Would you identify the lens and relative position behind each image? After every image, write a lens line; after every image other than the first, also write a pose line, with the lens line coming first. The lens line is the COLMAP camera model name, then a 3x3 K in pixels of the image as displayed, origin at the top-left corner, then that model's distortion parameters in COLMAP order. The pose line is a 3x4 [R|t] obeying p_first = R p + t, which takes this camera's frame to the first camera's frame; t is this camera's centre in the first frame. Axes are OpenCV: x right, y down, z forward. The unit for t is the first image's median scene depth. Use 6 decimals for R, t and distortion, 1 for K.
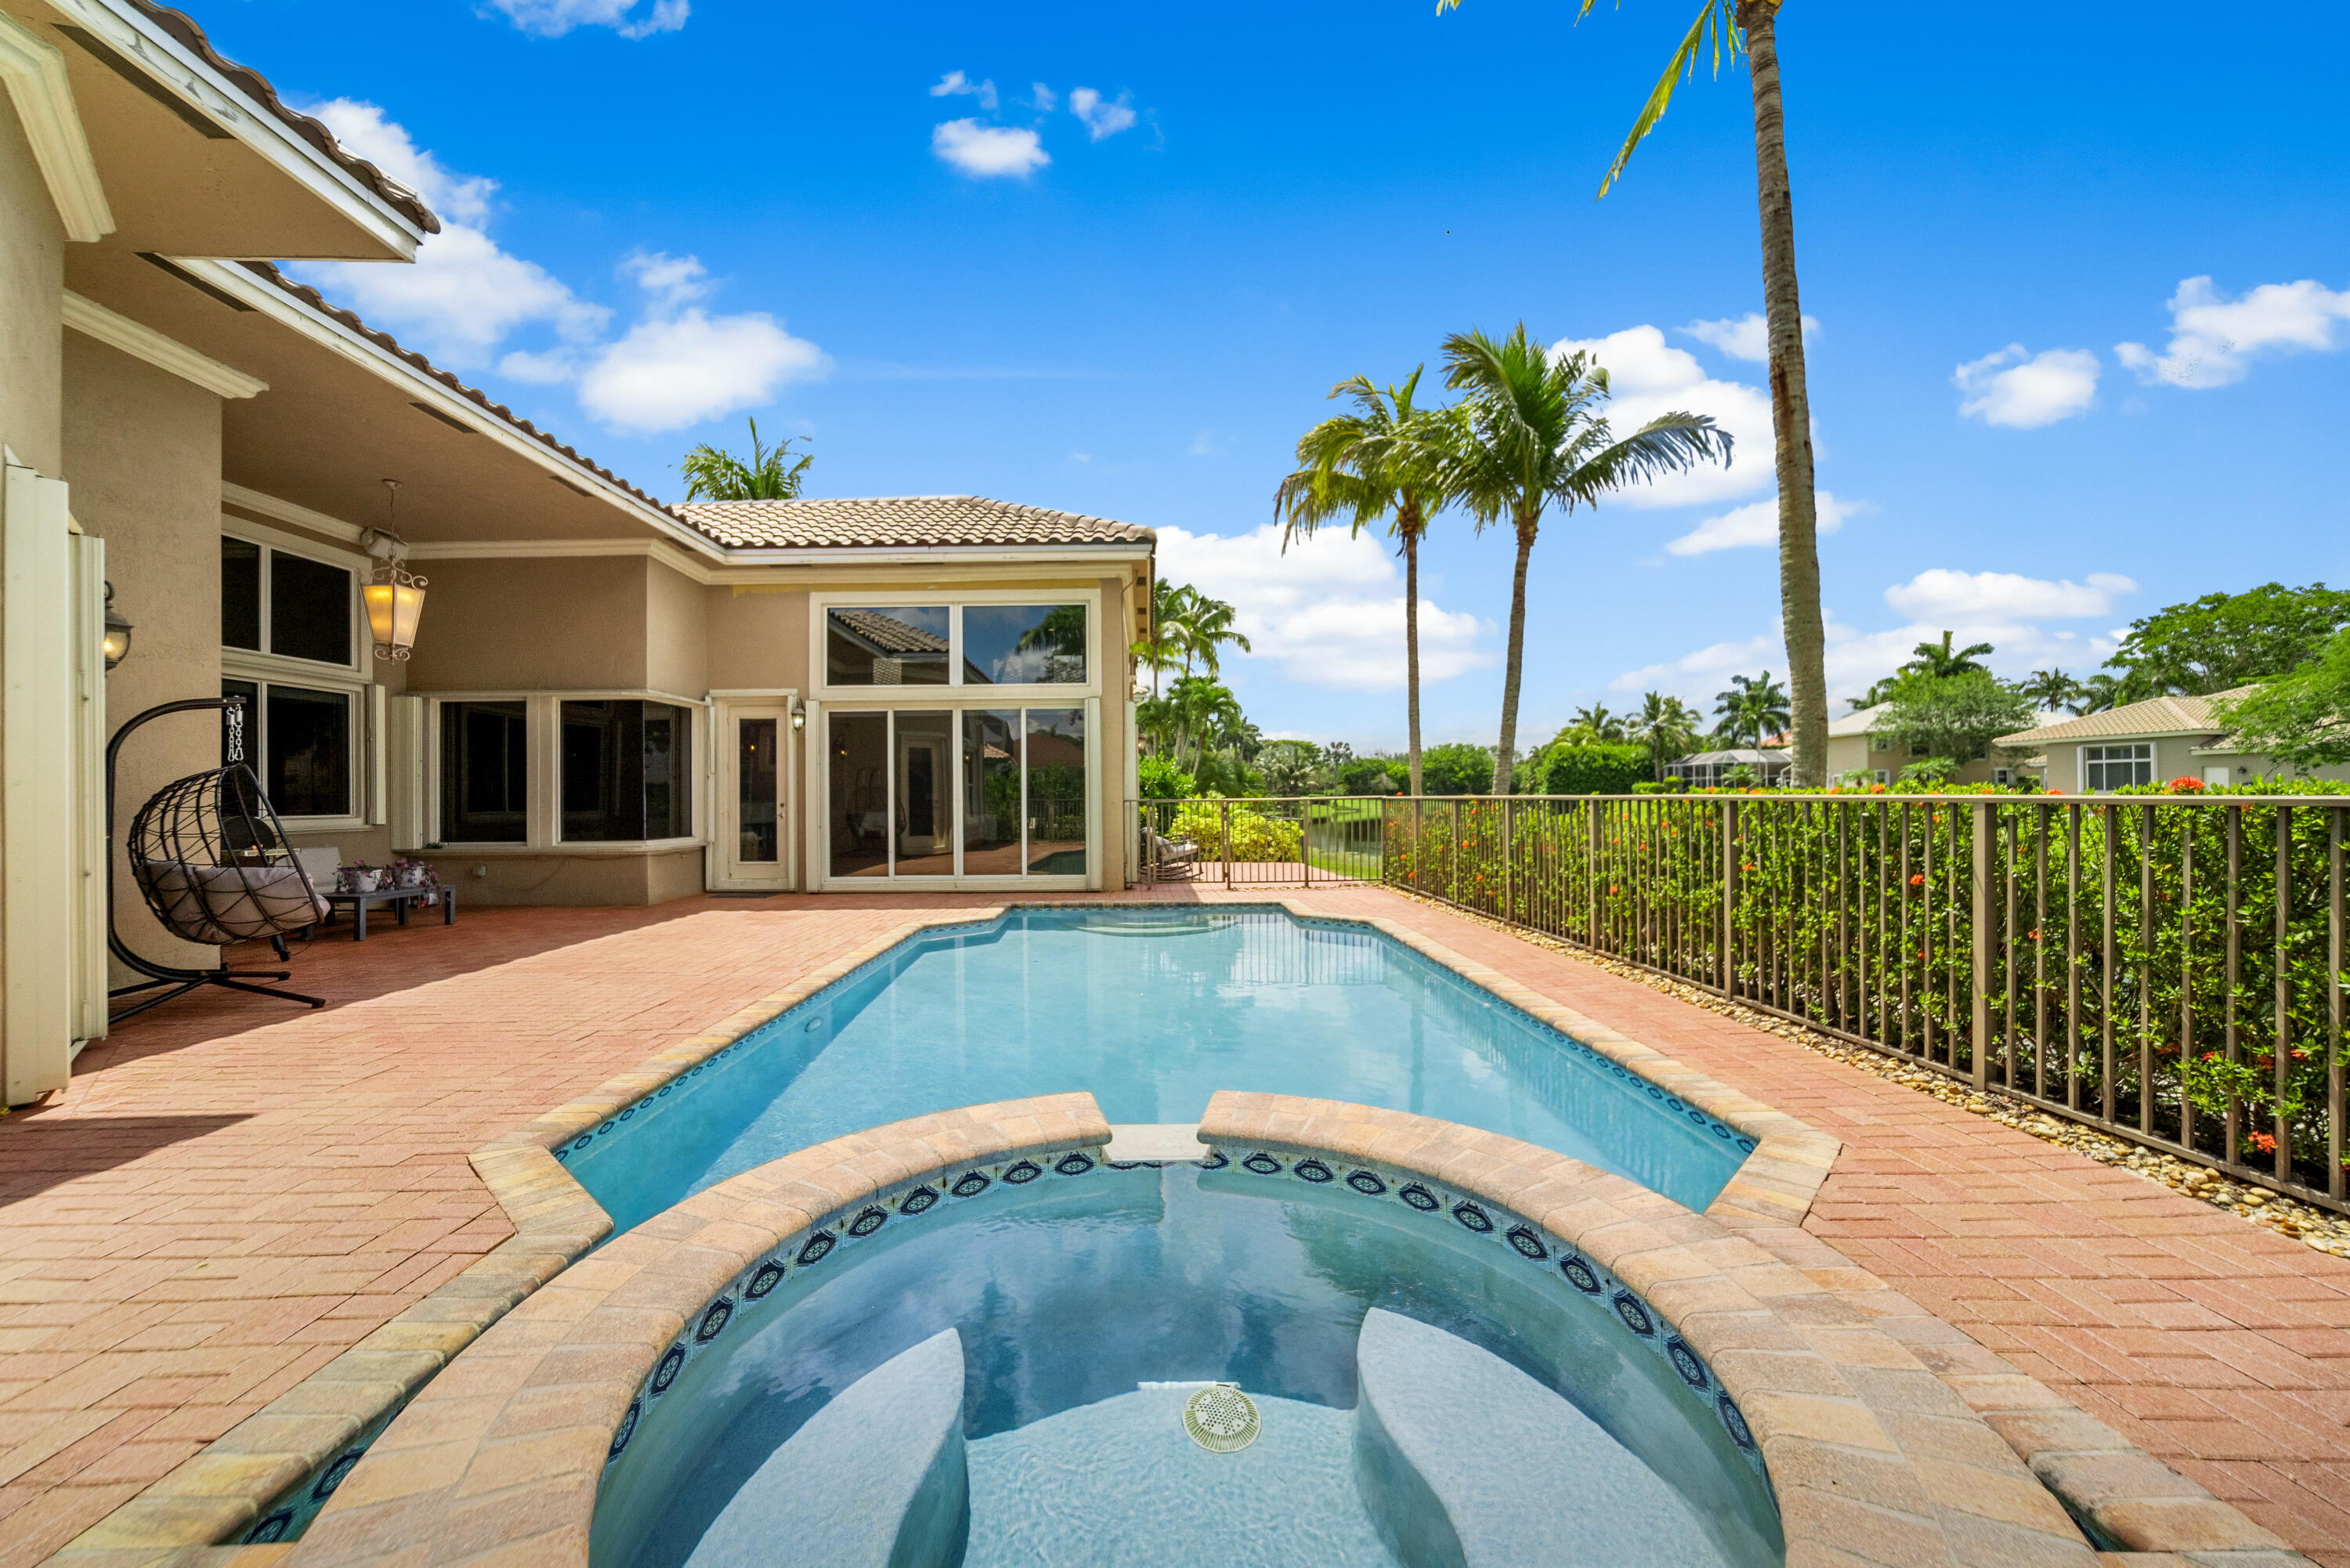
lens RADIAL K [[869.4, 0, 1157.3], [0, 869.4, 790.2], [0, 0, 1]] dist [-0.030412, 0.008618]
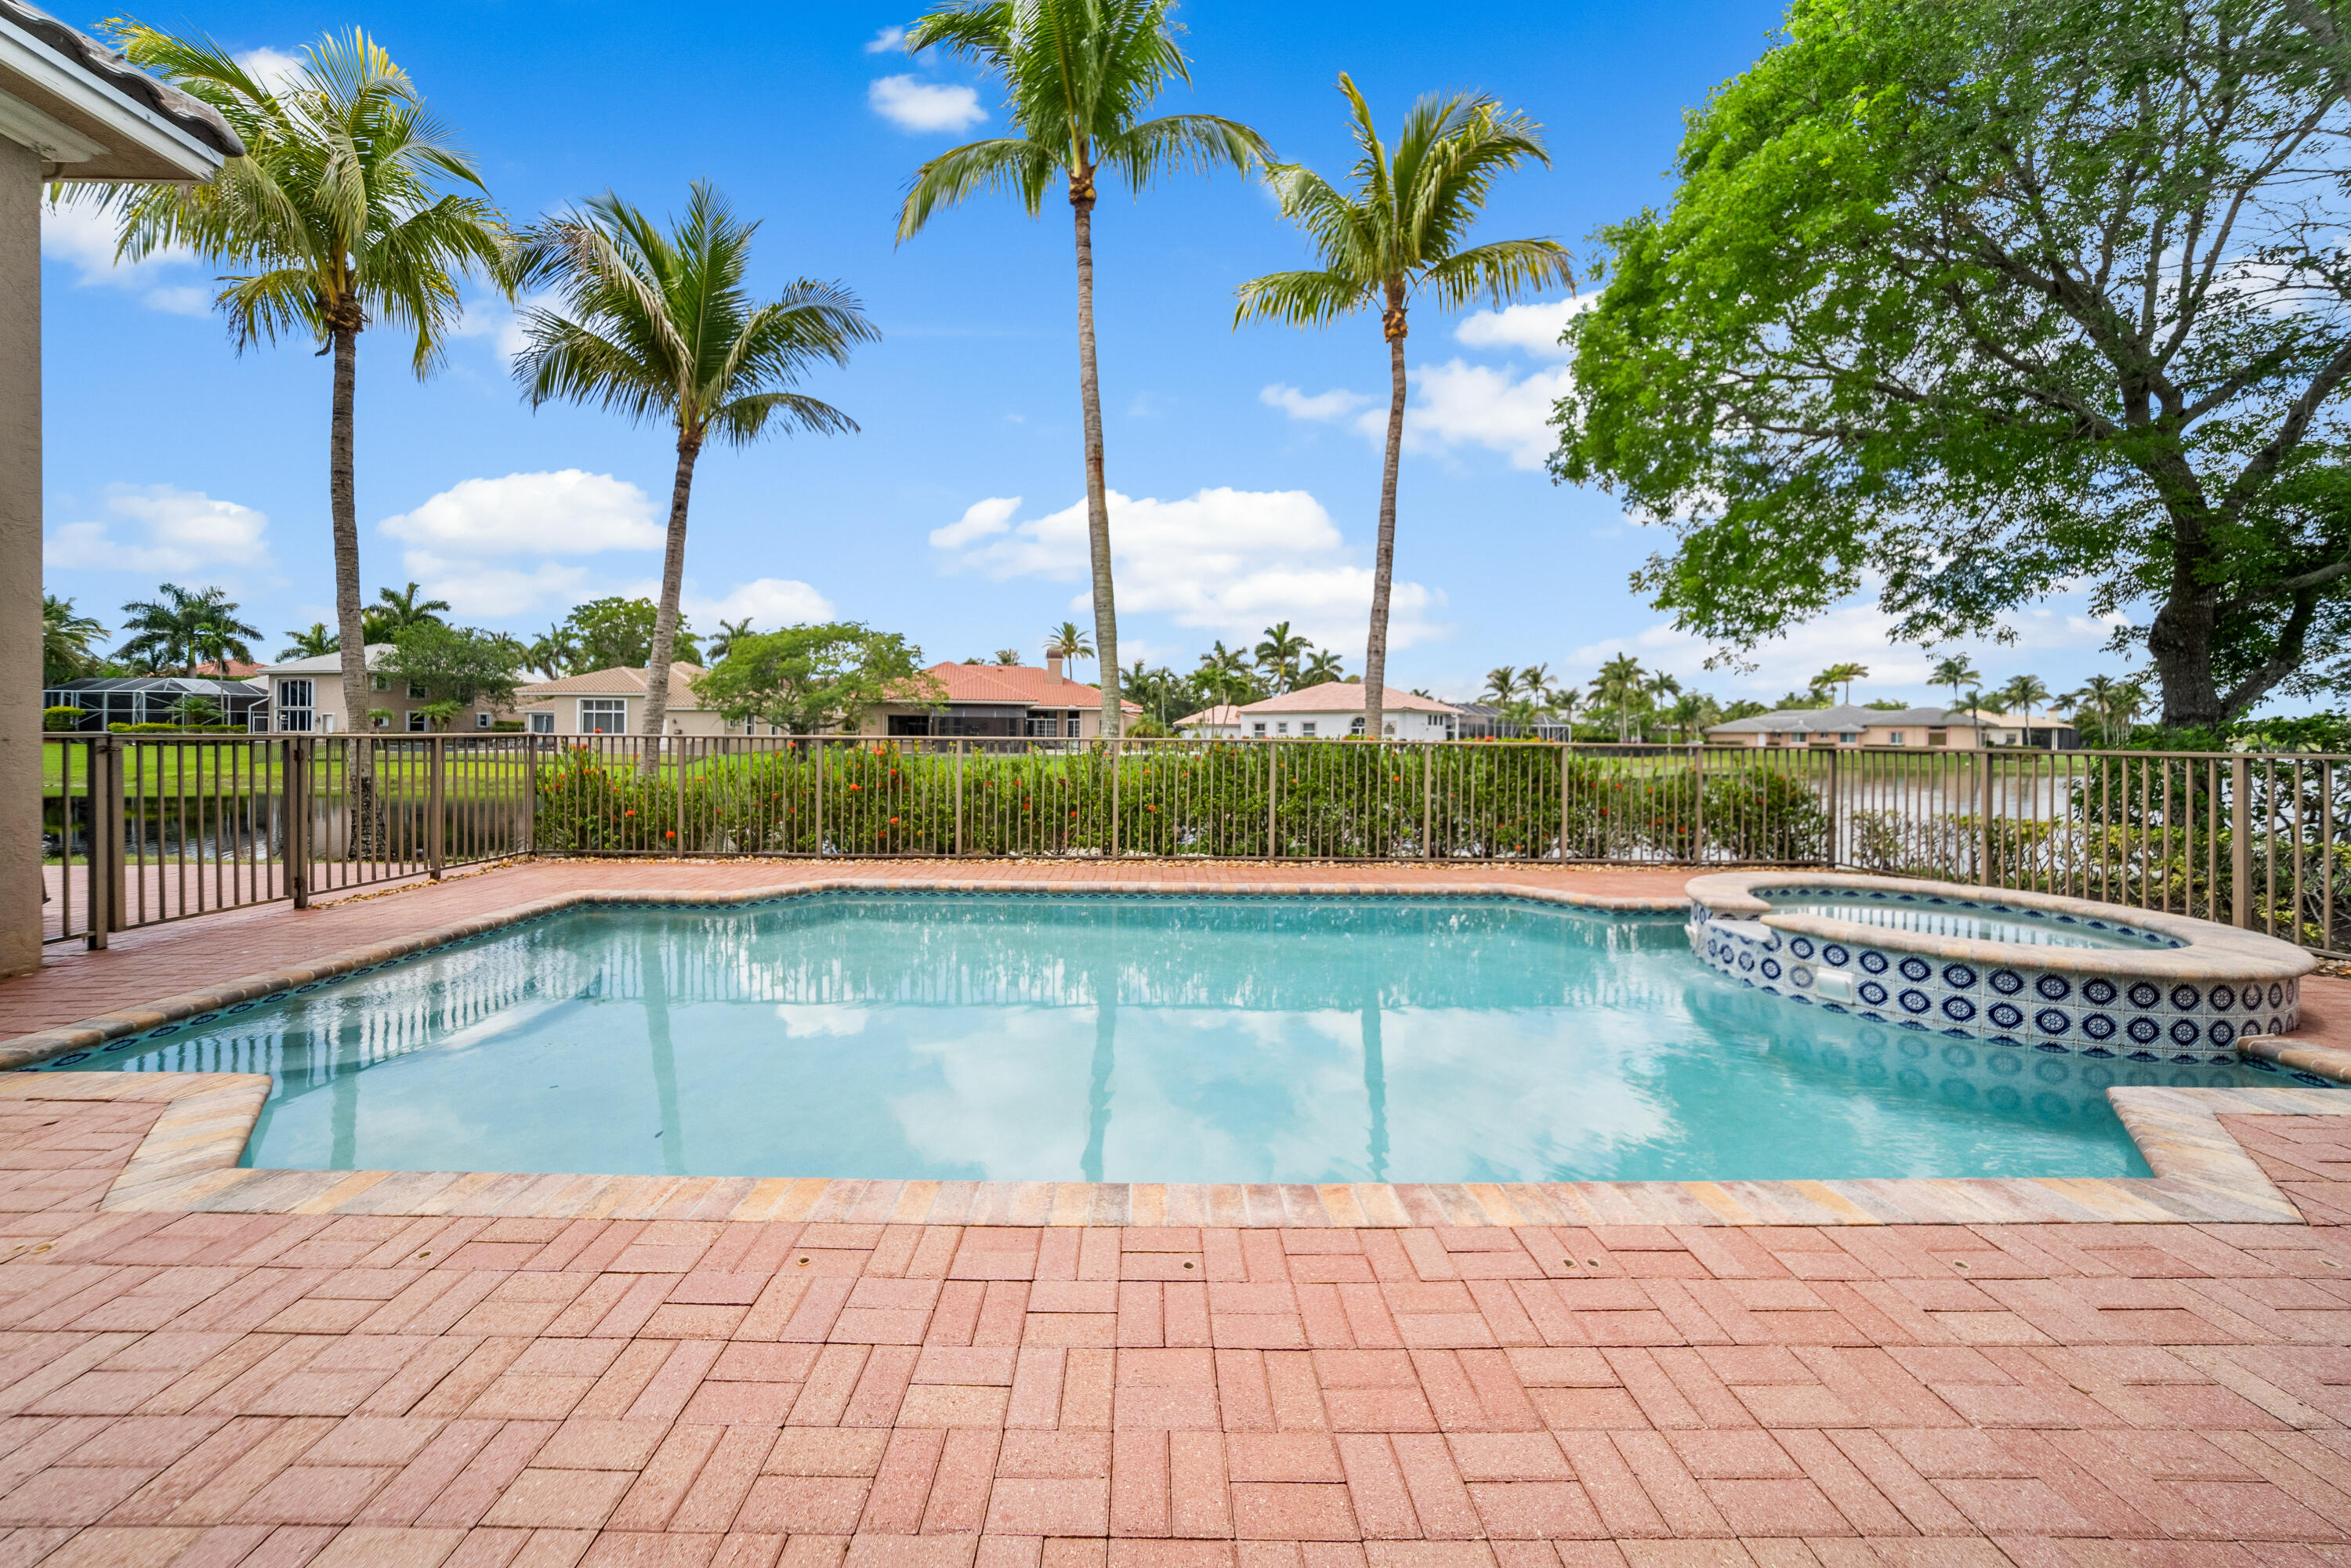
lens RADIAL K [[789.8, 0, 1147.2], [0, 789.8, 737.2], [0, 0, 1]] dist [-0.022319, 0.004431]
pose [[0.006448, 0.007543, 0.999951, -0.108100], [-0.016054, 0.999843, -0.007439, 0.001731], [-0.999850, -0.016005, 0.006568, 0.144929]]
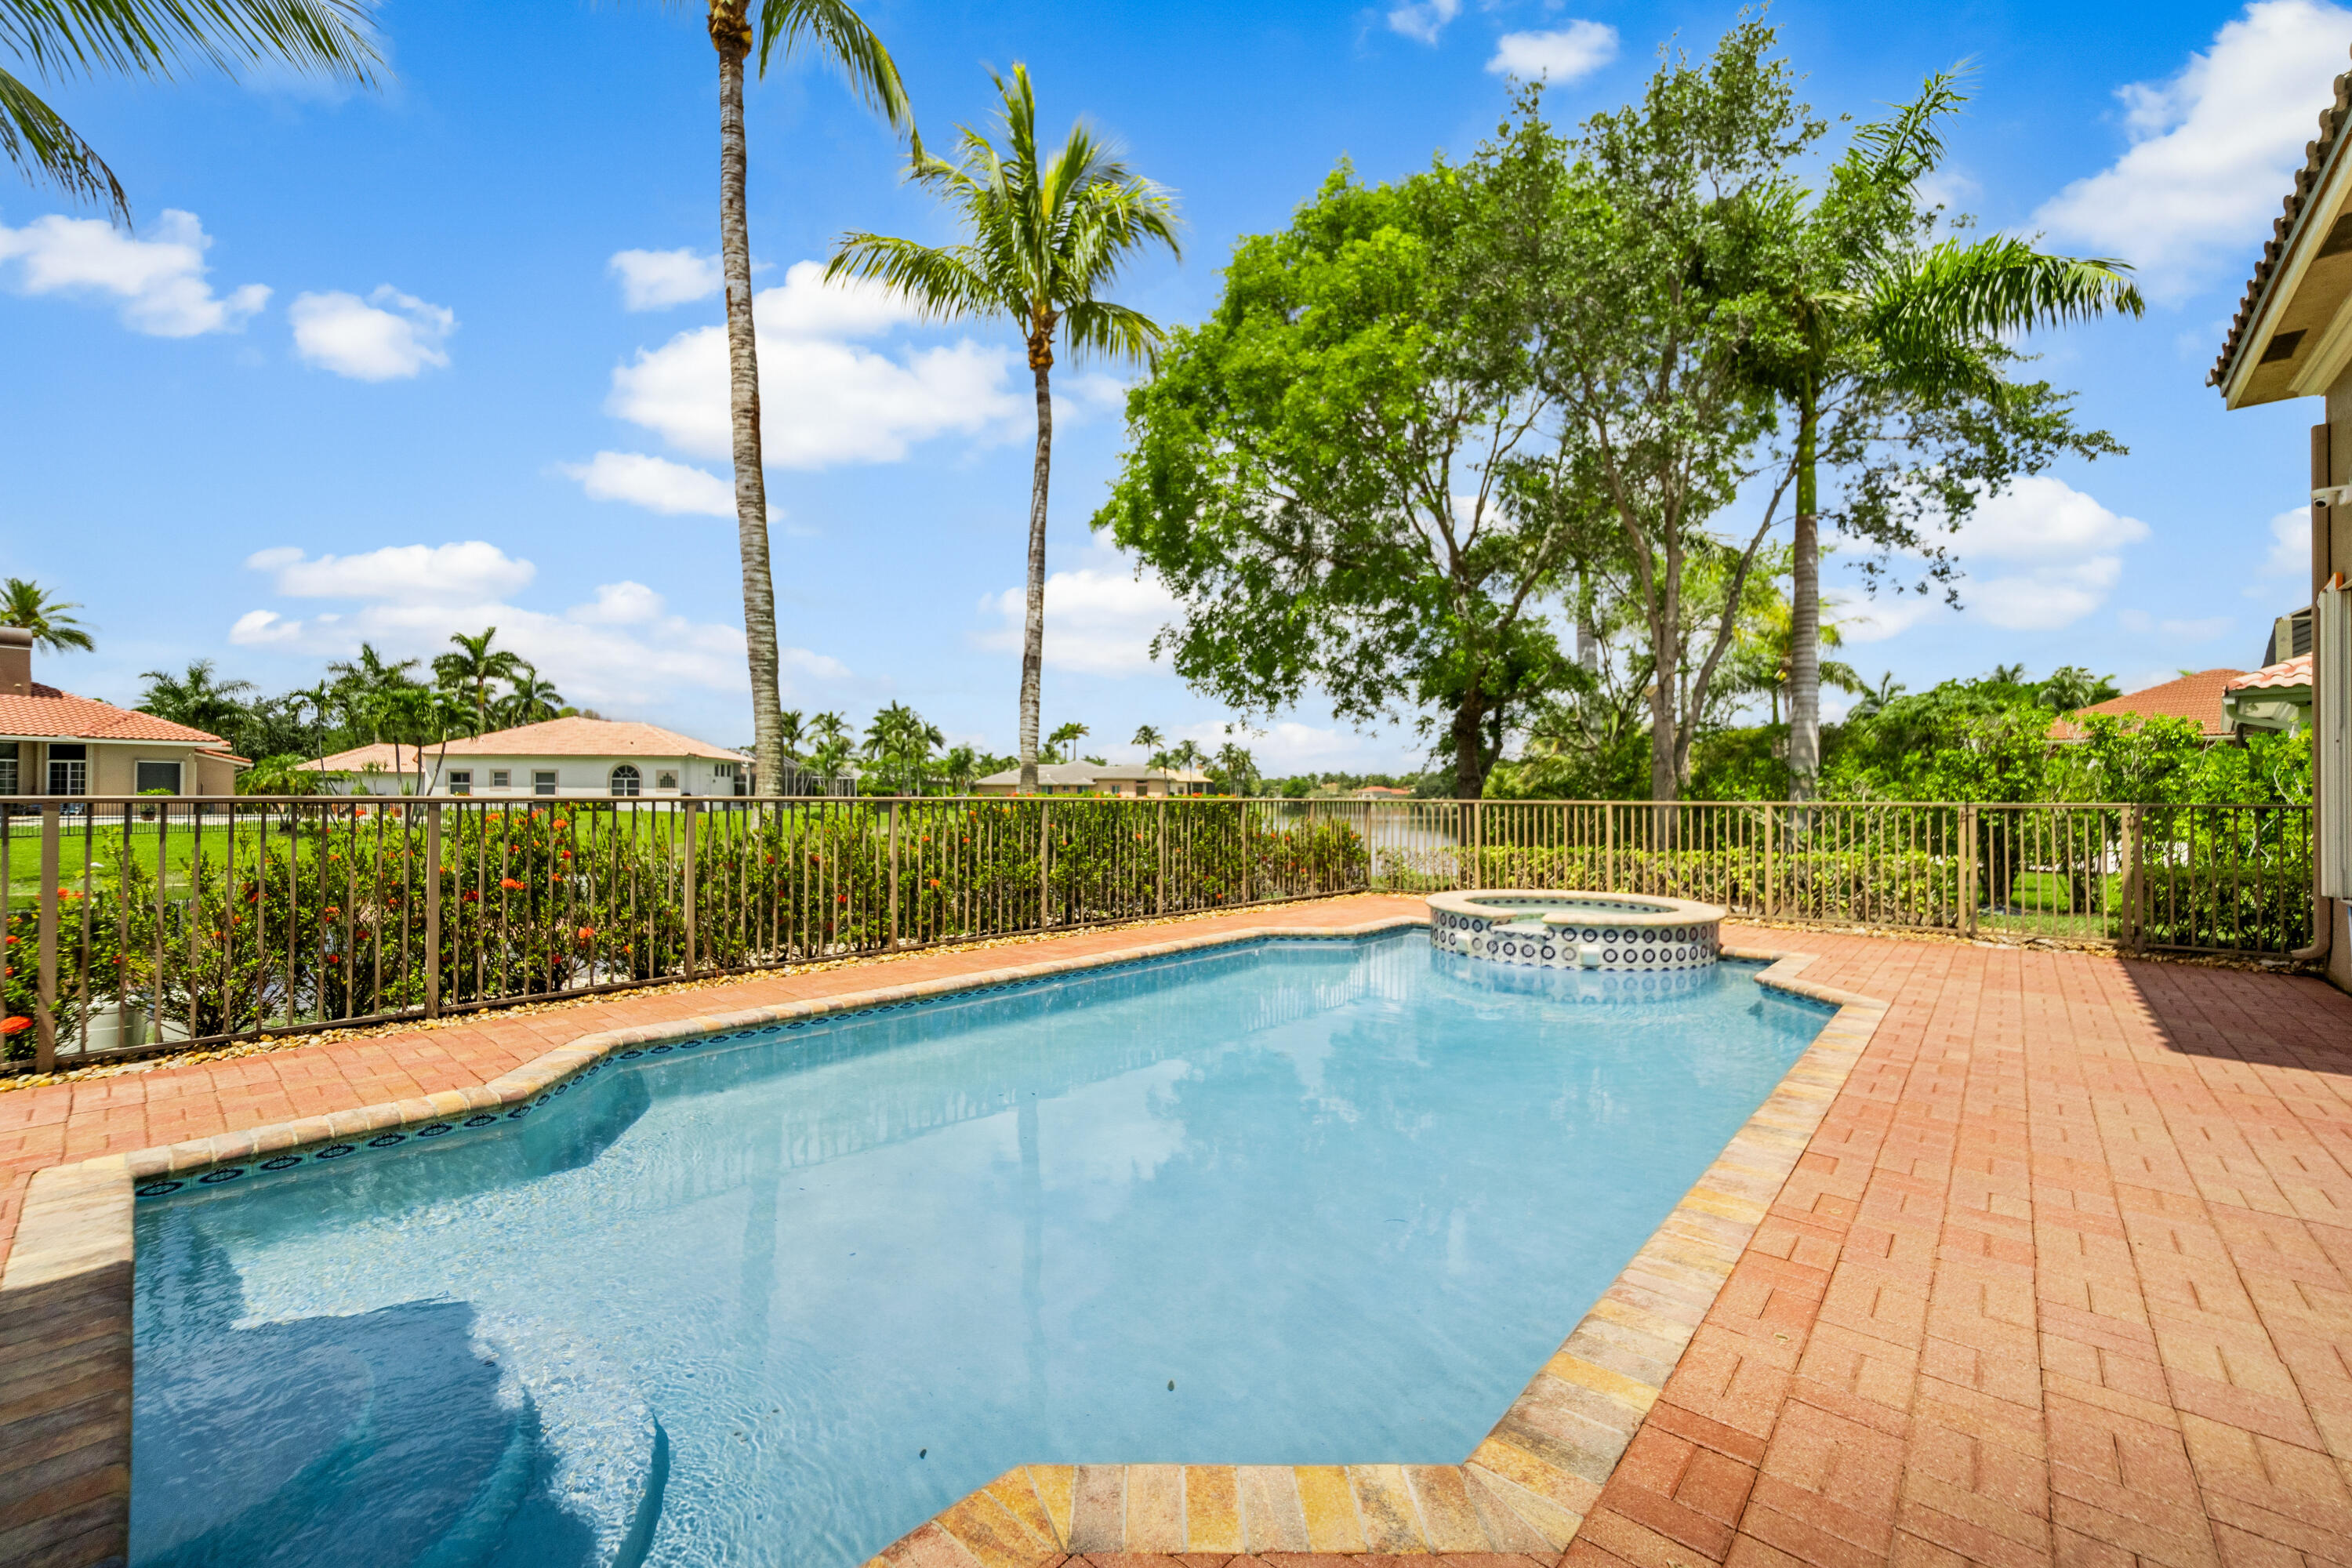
lens RADIAL K [[949.6, 0, 1140.3], [0, 949.6, 787.5], [0, 0, 1]] dist [-0.009970, 0.000254]
pose [[-0.722749, 0.010918, 0.691024, -0.075439], [-0.003527, 0.999804, -0.019485, 0.002190], [-0.691101, -0.016520, -0.722569, 0.247070]]
